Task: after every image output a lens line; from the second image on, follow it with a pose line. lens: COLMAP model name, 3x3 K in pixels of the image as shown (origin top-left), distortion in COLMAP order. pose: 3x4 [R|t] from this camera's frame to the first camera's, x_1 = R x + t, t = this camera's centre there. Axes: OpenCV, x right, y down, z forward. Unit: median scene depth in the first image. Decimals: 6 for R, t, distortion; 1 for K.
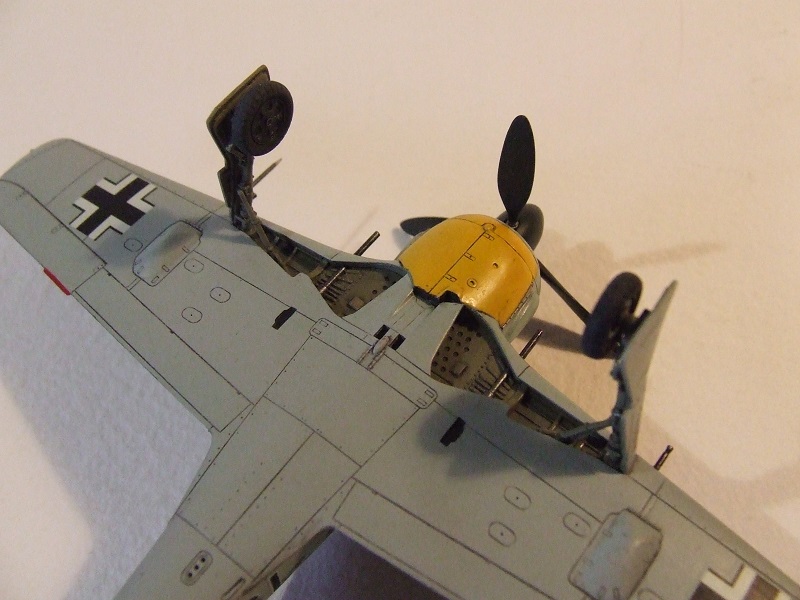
lens RADIAL K [[880.1, 0, 400.0], [0, 880.1, 300.0], [0, 0, 1]] dist [-0.127139, 0.014336]
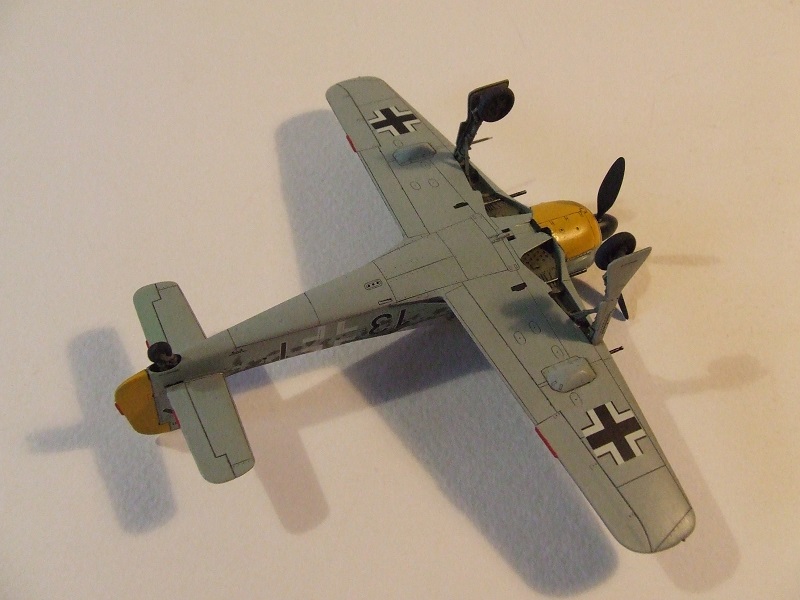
lens RADIAL K [[880.1, 0, 400.0], [0, 880.1, 300.0], [0, 0, 1]] dist [-0.127139, 0.014336]
pose [[0.893501, 0.418634, -0.162488, 0.139597], [-0.428706, 0.902906, -0.031156, 0.316186], [0.133668, 0.097498, 0.986218, -0.838186]]
